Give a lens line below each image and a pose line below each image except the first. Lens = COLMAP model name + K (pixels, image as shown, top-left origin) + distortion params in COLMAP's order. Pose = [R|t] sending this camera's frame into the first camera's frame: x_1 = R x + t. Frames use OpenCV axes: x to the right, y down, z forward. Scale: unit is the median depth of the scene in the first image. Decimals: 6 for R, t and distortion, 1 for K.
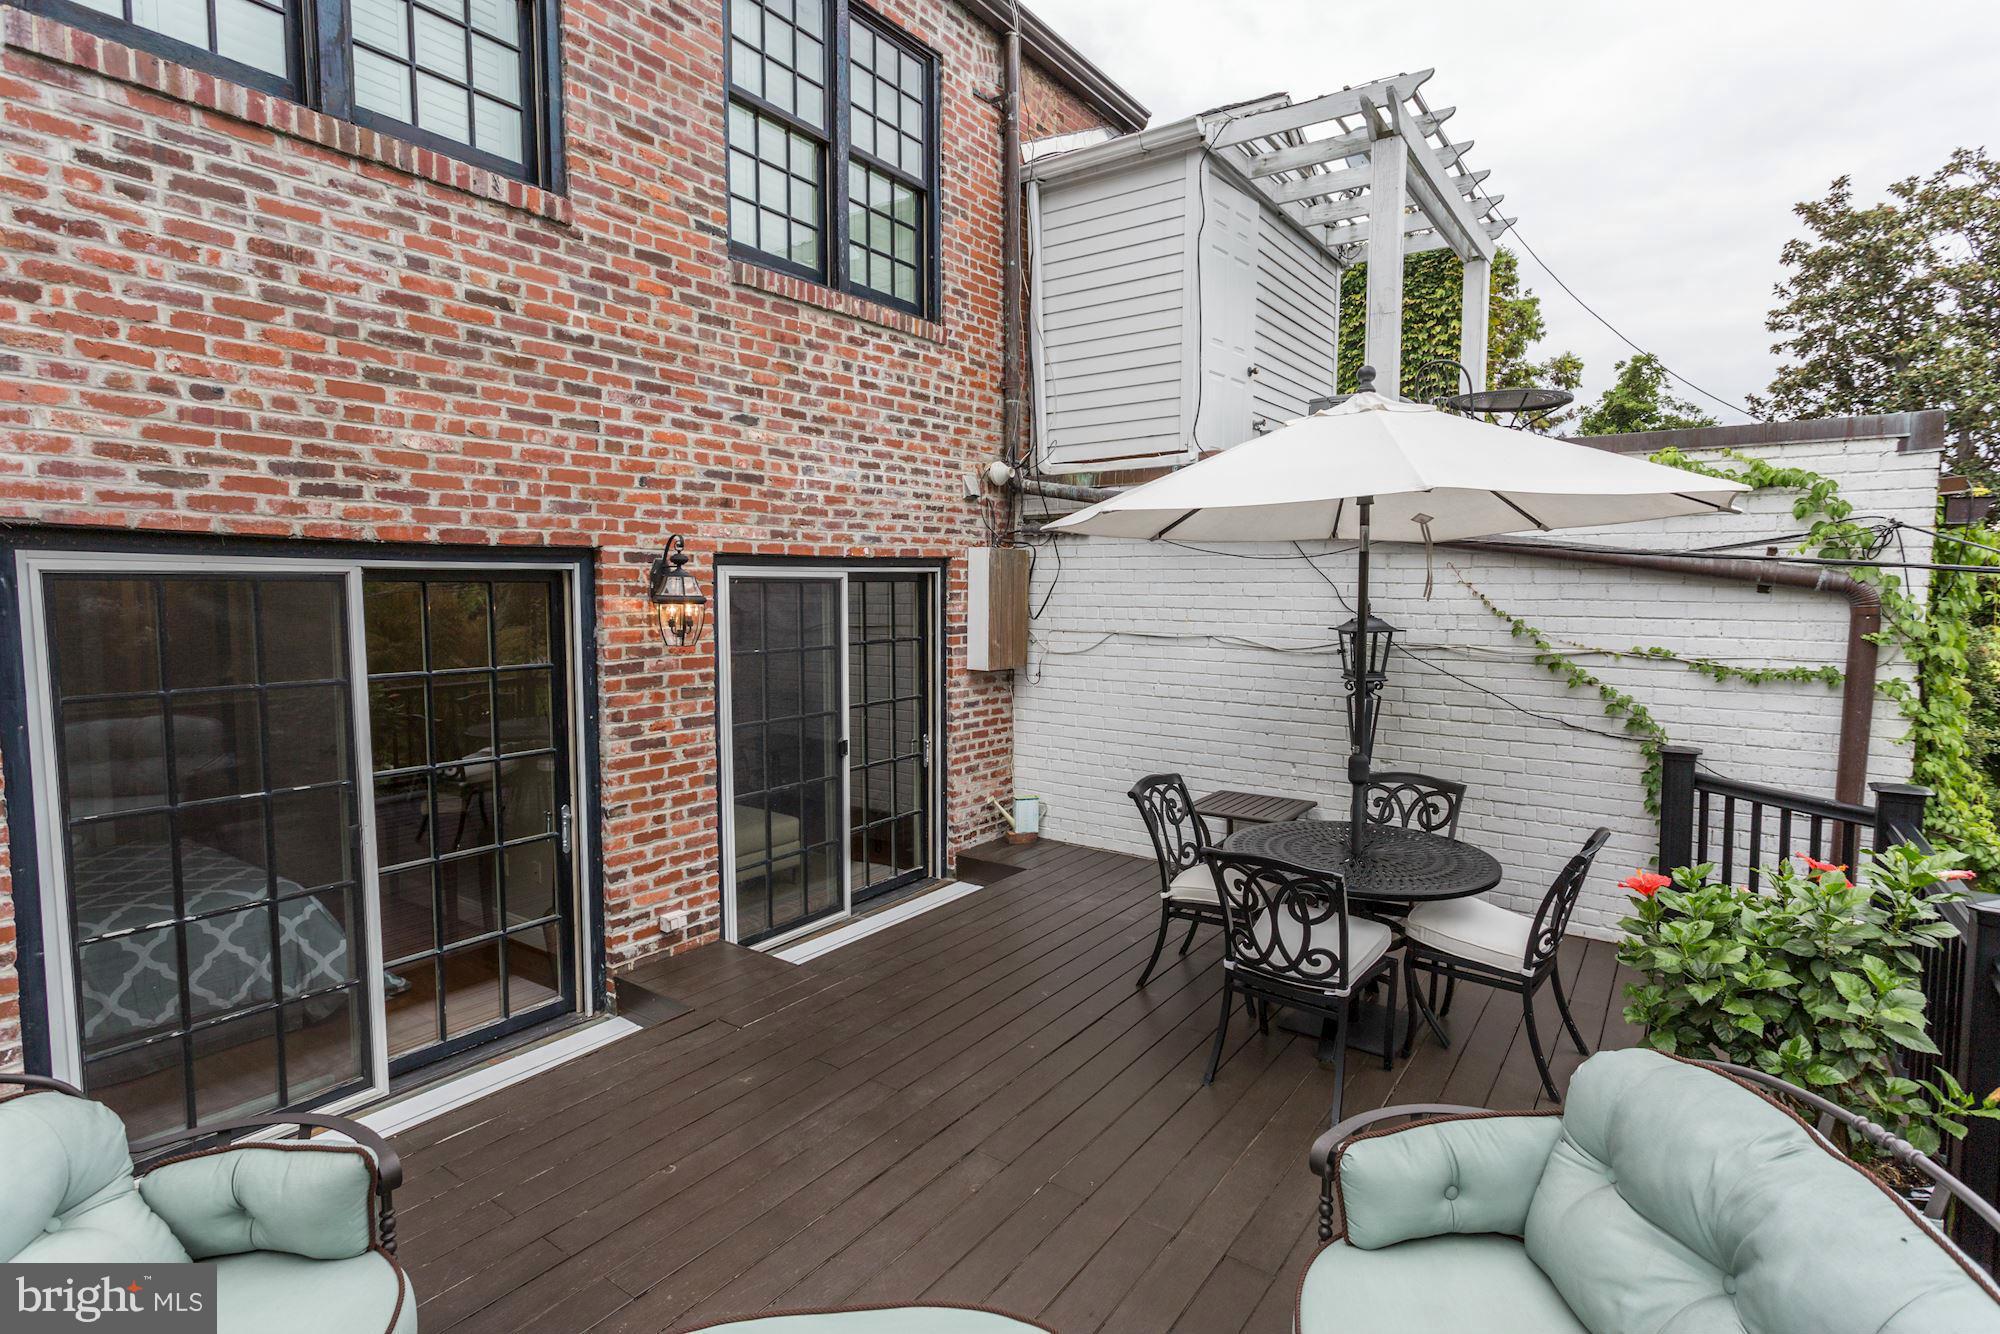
lens RADIAL K [[984.9, 0, 995.9], [0, 984.9, 661.8], [0, 0, 1]] dist [0.005790, 0.001134]
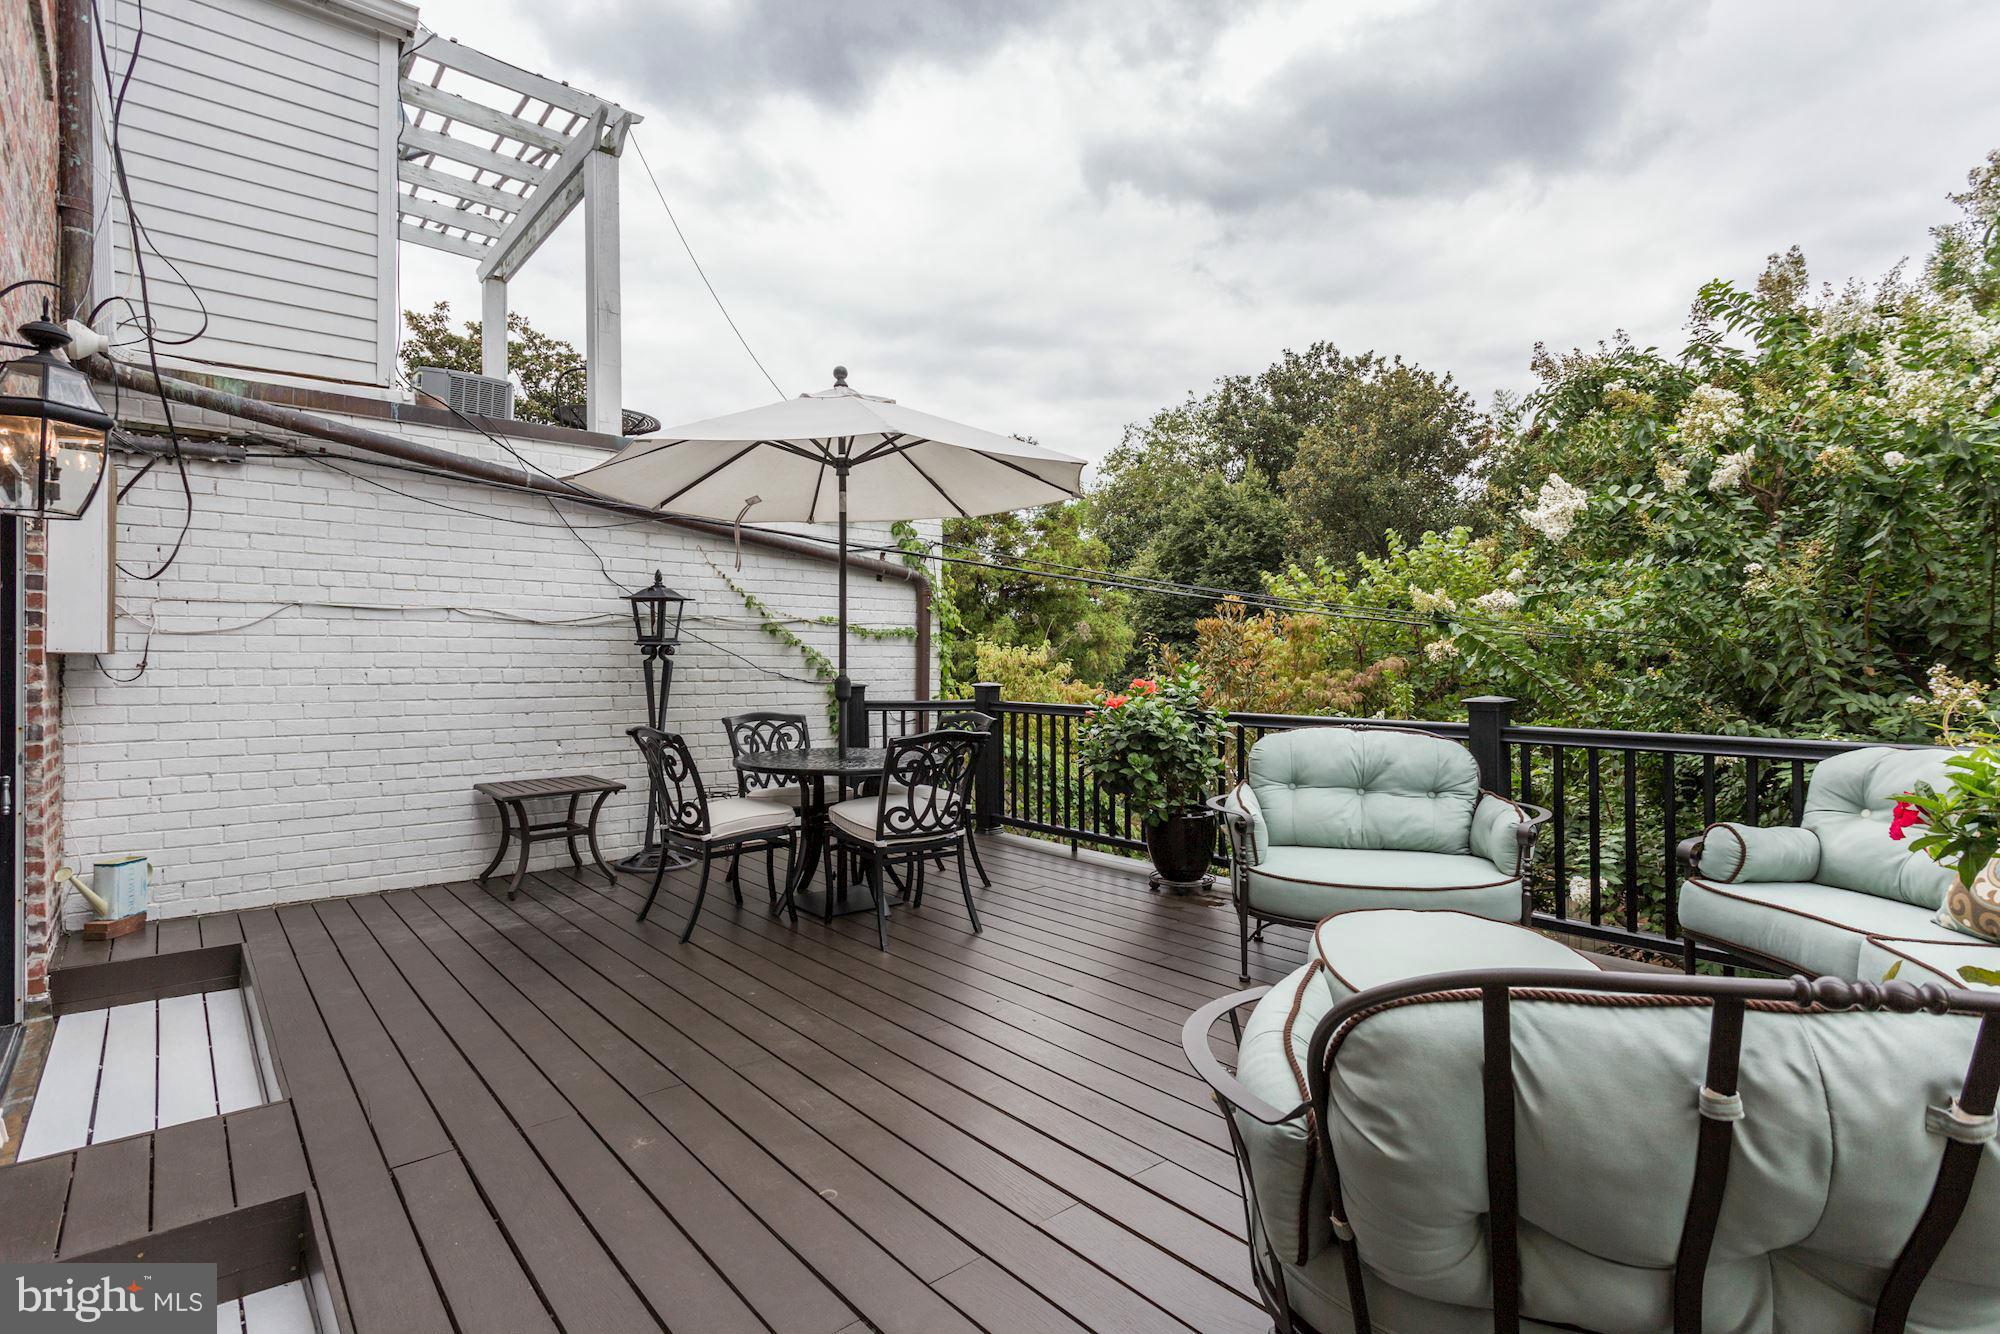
lens RADIAL K [[984.9, 0, 989.4], [0, 984.9, 657.0], [0, 0, 1]] dist [0.005790, 0.001134]
pose [[0.252840, 0.003388, 0.967502, -0.611777], [0.076627, 0.996783, -0.023516, 0.089290], [-0.964469, 0.080082, 0.251767, 0.407212]]
